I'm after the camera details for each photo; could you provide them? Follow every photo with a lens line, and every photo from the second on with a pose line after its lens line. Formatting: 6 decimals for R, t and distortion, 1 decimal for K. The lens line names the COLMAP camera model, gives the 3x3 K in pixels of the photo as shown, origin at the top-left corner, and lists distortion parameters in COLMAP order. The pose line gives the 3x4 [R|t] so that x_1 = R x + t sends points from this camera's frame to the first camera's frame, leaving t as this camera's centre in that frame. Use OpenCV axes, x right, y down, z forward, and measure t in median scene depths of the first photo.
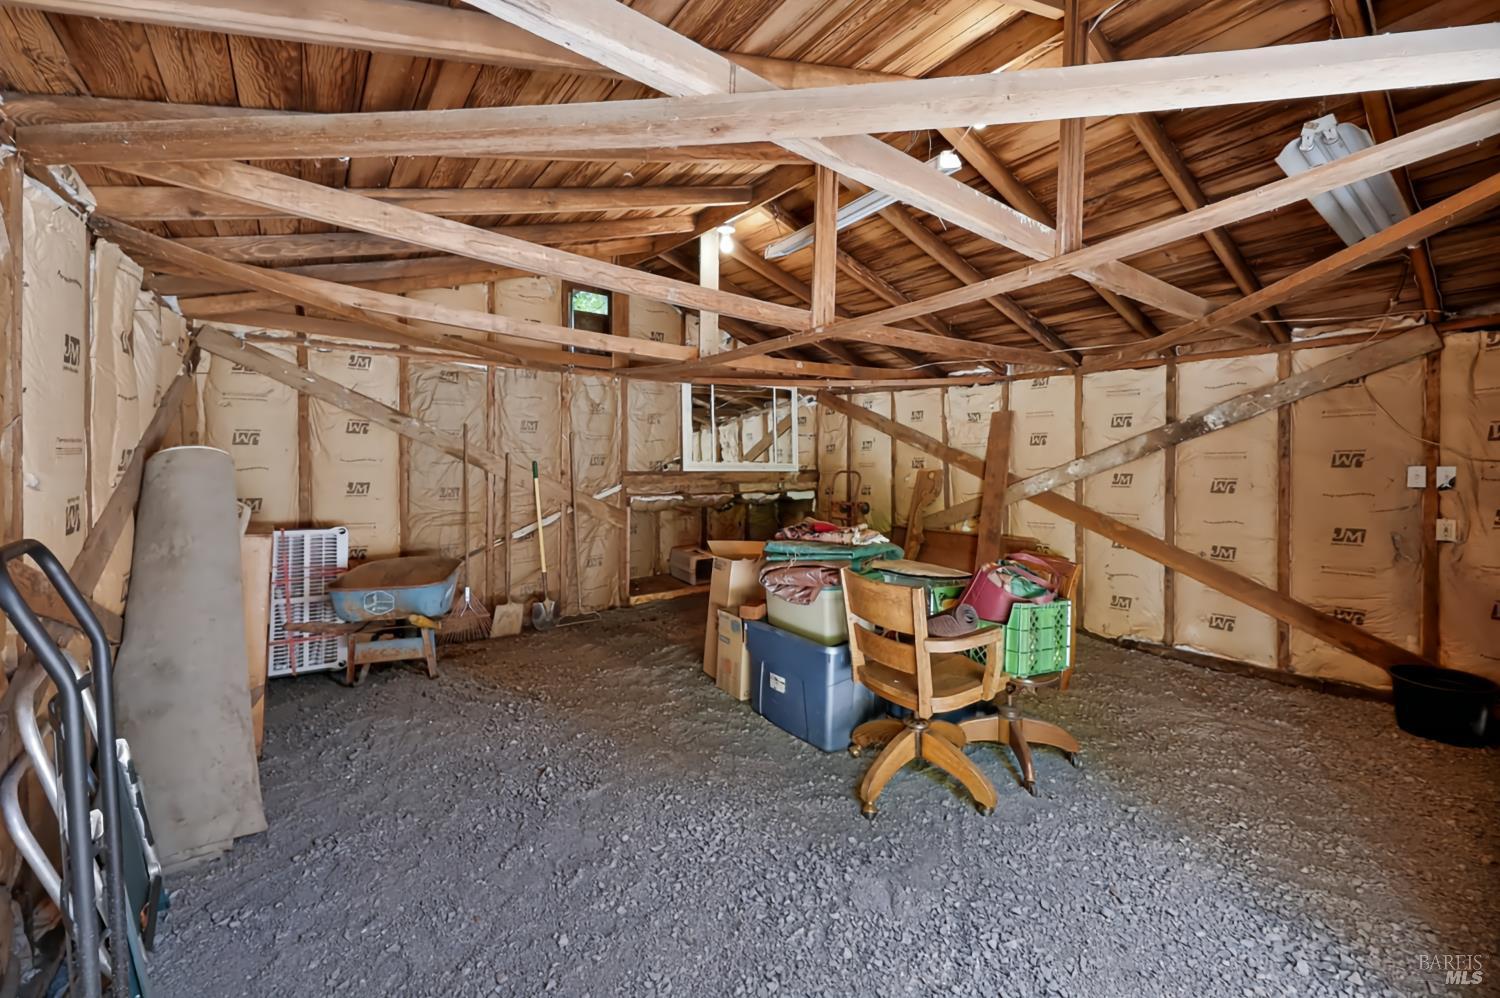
lens RADIAL K [[603.4, 0, 748.7], [0, 603.4, 495.1], [0, 0, 1]] dist [-0.002885, -0.000283]
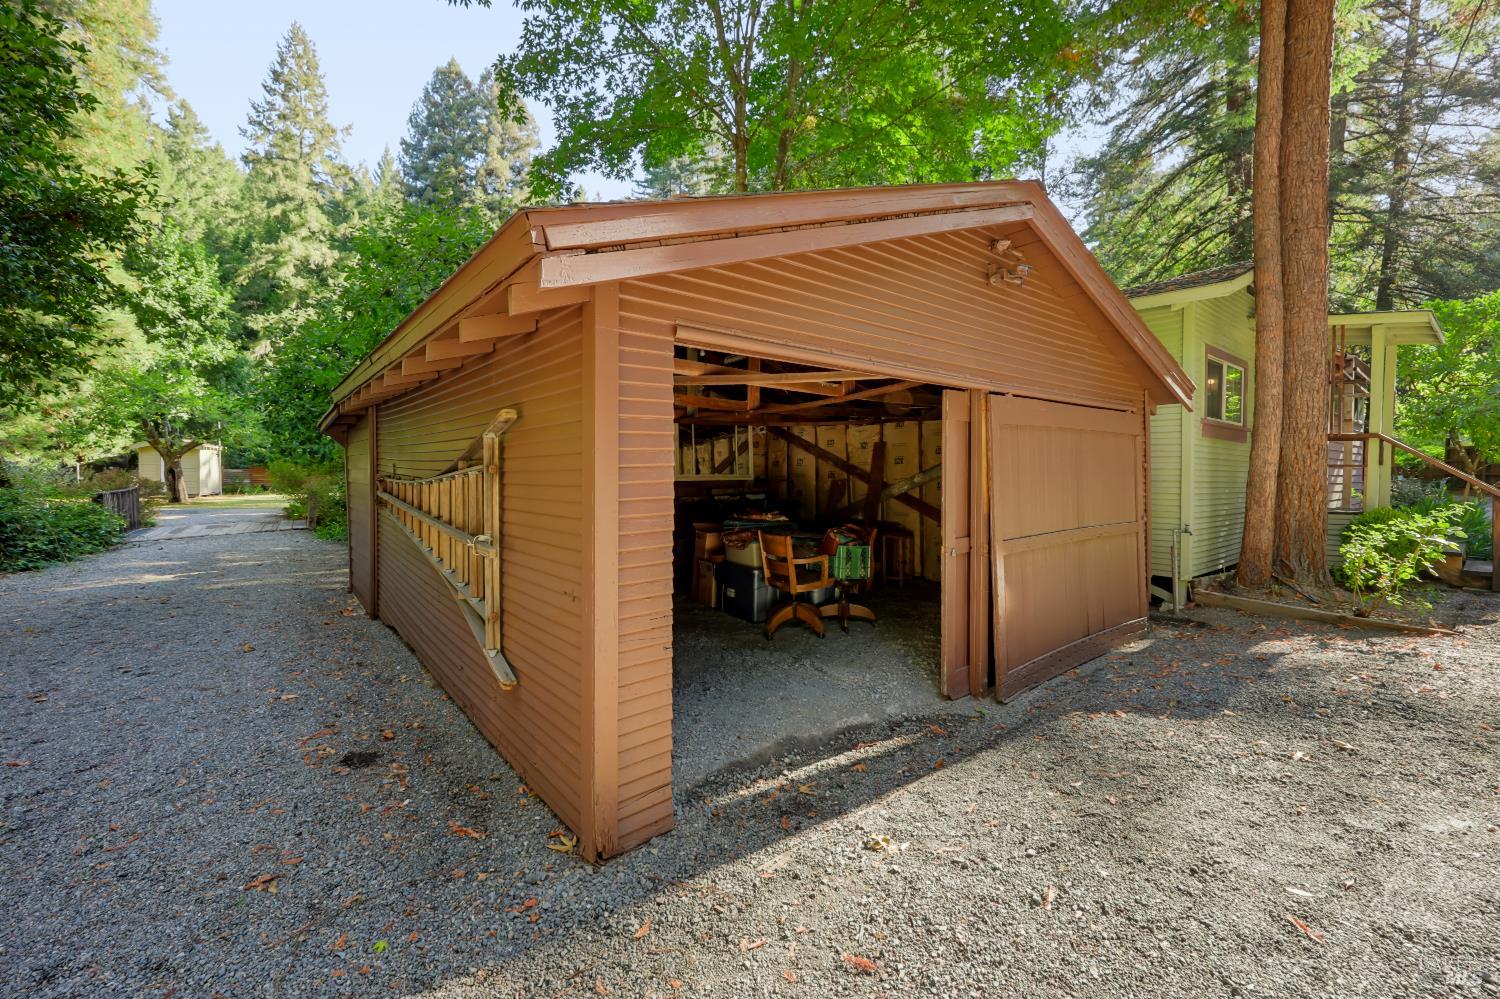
lens RADIAL K [[603.4, 0, 756.4], [0, 603.4, 489.6], [0, 0, 1]] dist [-0.002885, -0.000283]
pose [[0.998479, -0.007736, 0.054592, 0.015338], [0.008408, 0.999891, -0.012100, 0.001339], [-0.054493, 0.012541, 0.998435, -0.557783]]
